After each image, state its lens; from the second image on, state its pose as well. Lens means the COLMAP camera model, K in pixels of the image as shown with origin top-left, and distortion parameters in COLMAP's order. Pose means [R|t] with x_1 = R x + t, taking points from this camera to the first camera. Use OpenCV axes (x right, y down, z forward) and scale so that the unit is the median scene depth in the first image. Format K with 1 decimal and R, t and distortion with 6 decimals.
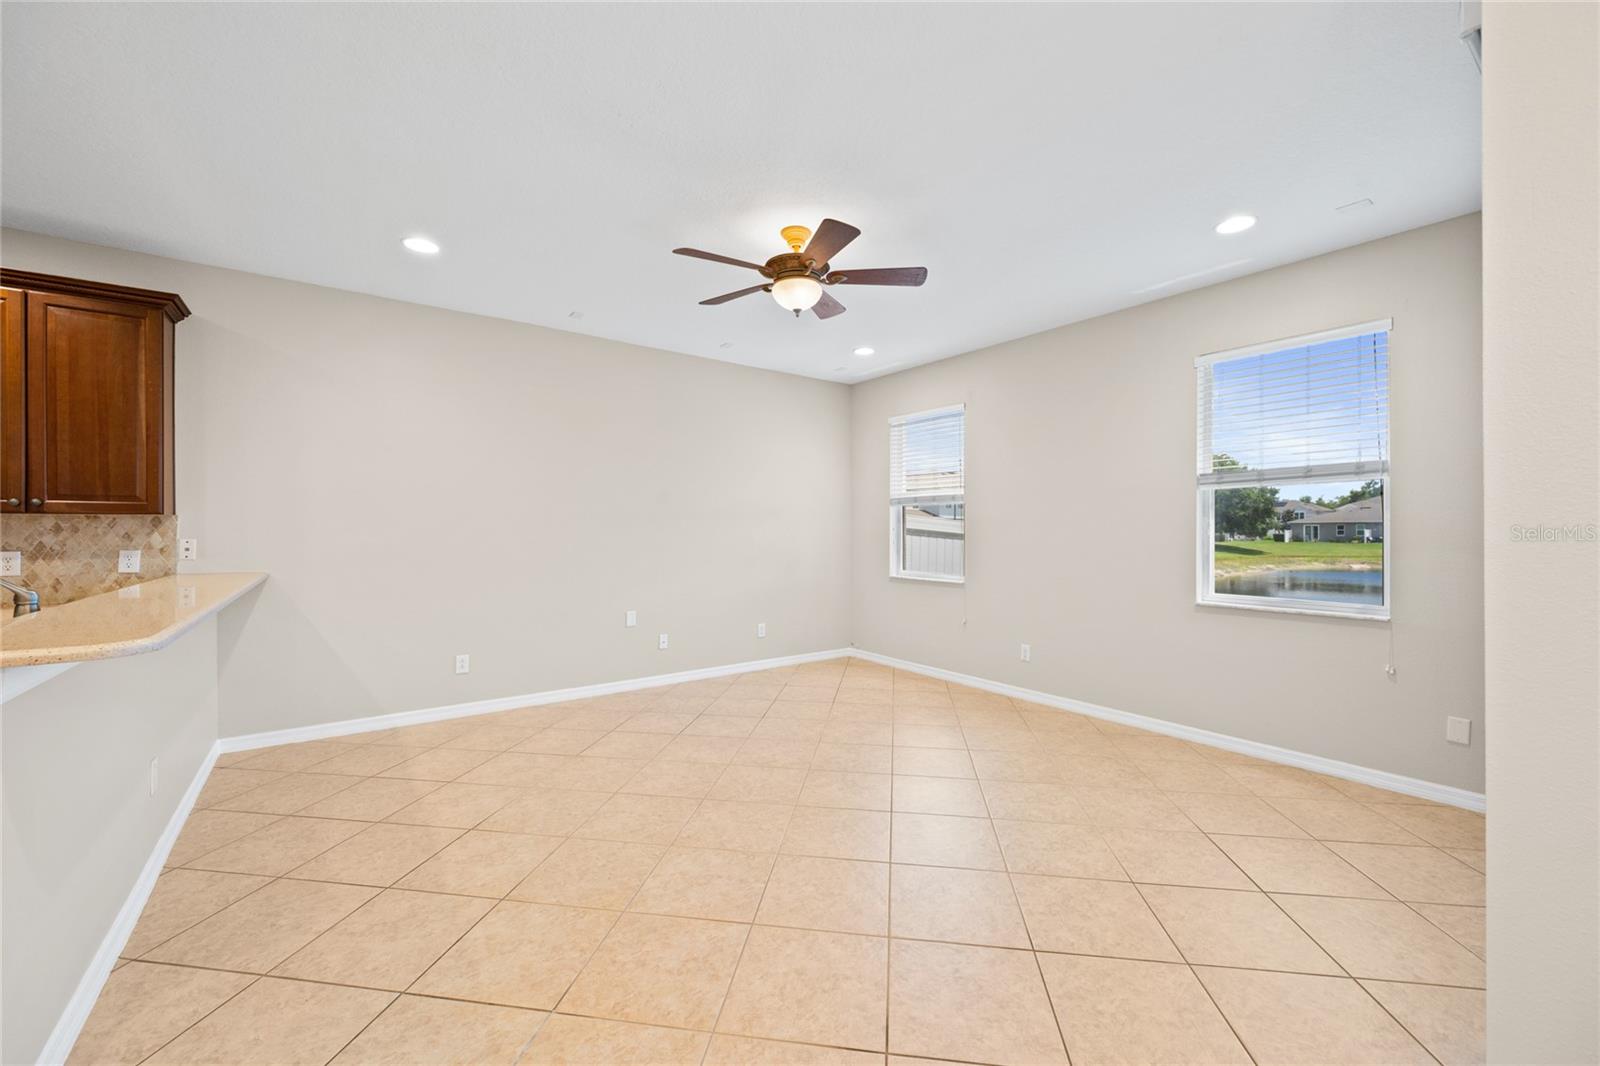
lens RADIAL K [[632.0, 0, 800.9], [0, 632.0, 528.3], [0, 0, 1]] dist [0.000527, 0.001786]
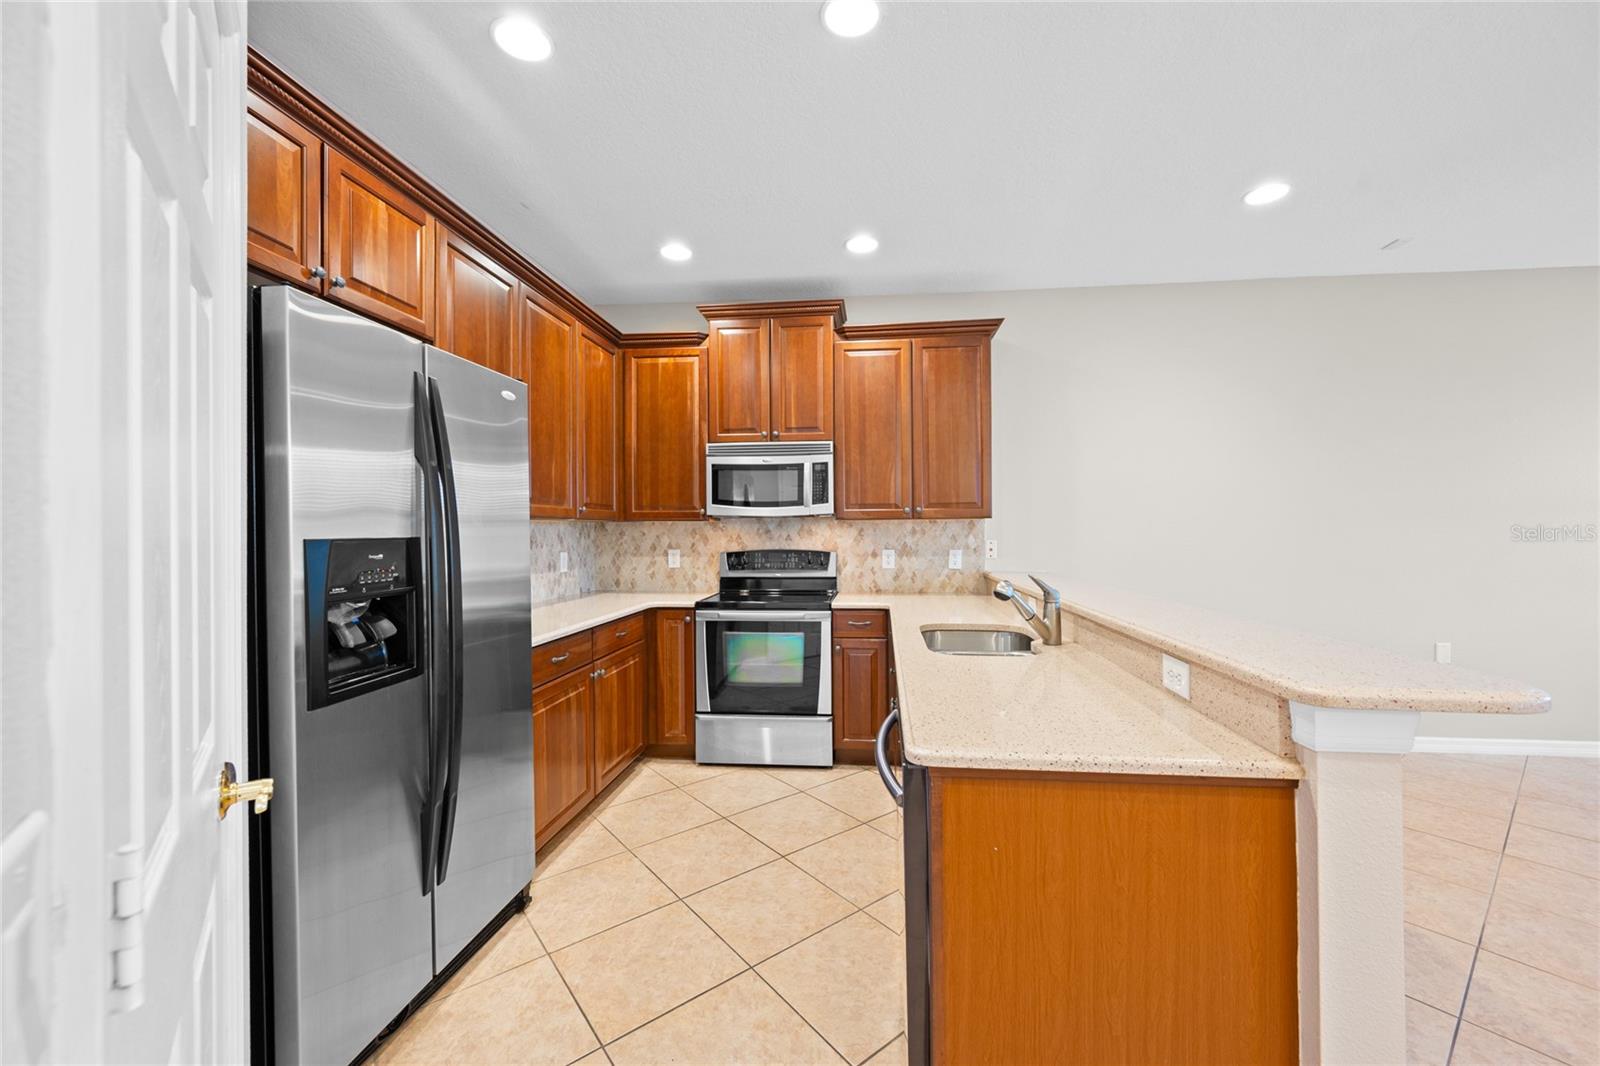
lens RADIAL K [[632.0, 0, 808.5], [0, 632.0, 531.7], [0, 0, 1]] dist [0.000527, 0.001786]
pose [[0.732869, -0.003916, -0.680358, -0.451985], [0.006254, 0.999980, 0.000981, -0.001261], [0.680341, -0.004974, 0.732879, -0.034419]]
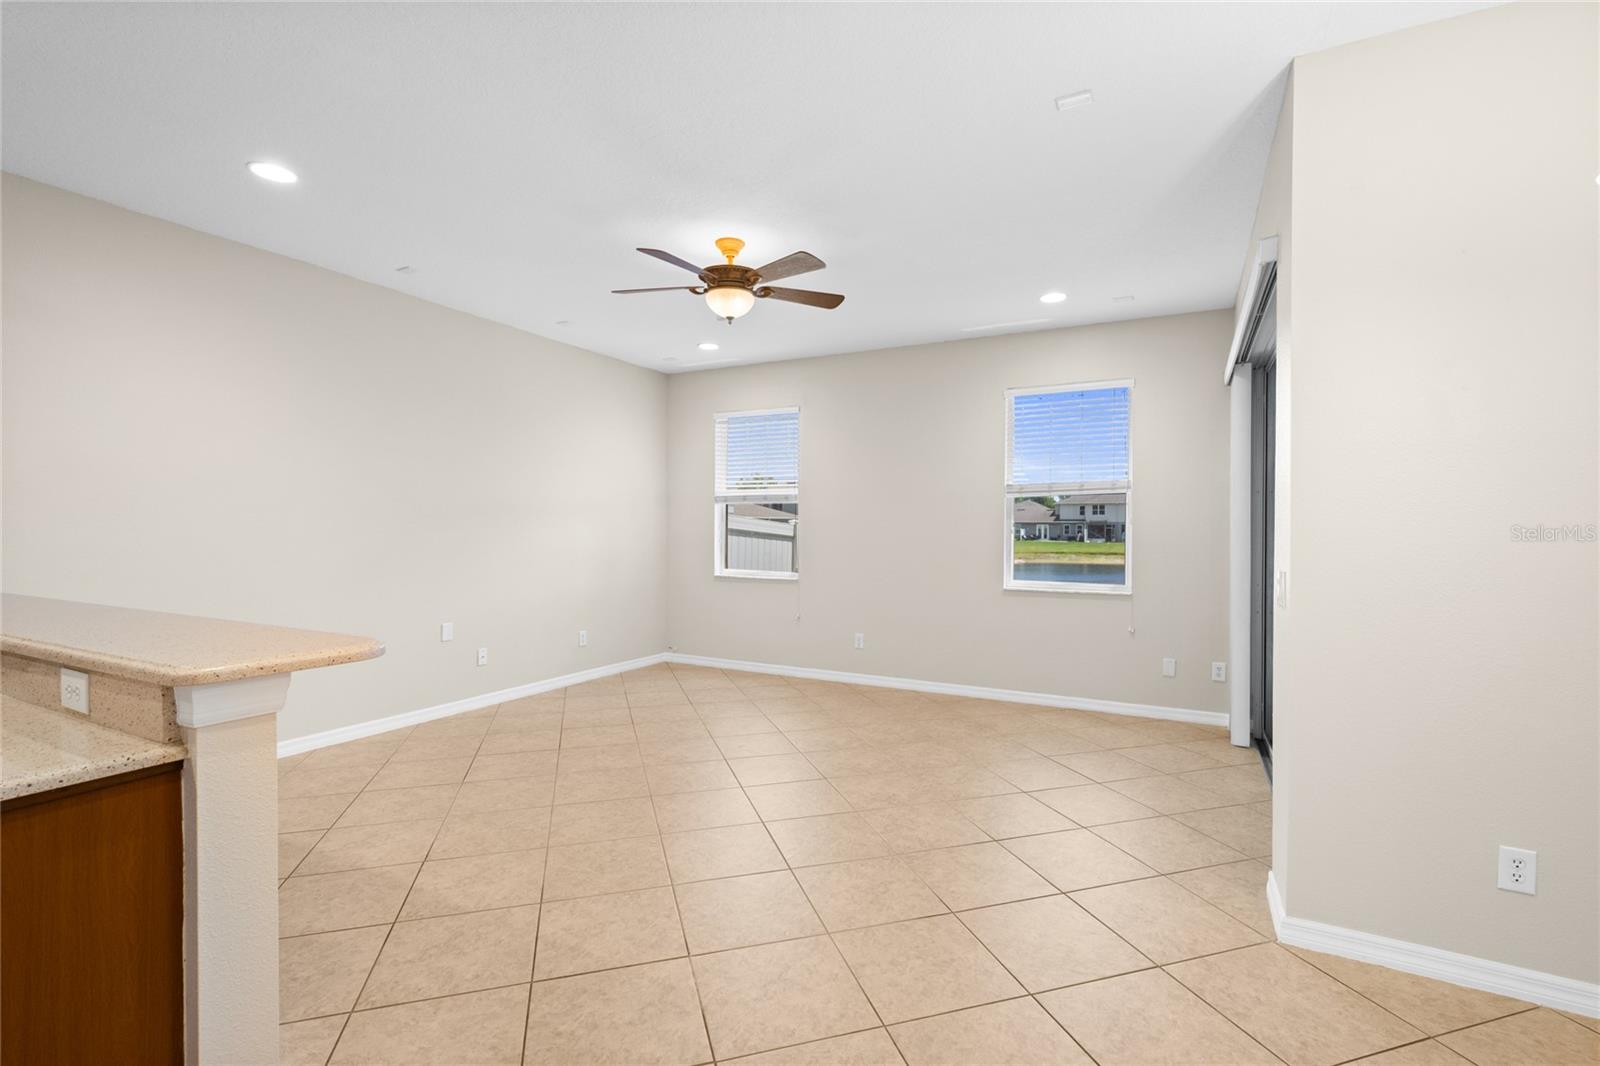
lens RADIAL K [[716.9, 0, 806.2], [0, 716.9, 533.0], [0, 0, 1]] dist [0.007227, 0.001070]
pose [[0.903913, 0.000769, 0.427716, -0.361839], [-0.004899, 0.999951, 0.008557, -0.000788], [-0.427688, -0.009831, 0.903873, -0.114931]]
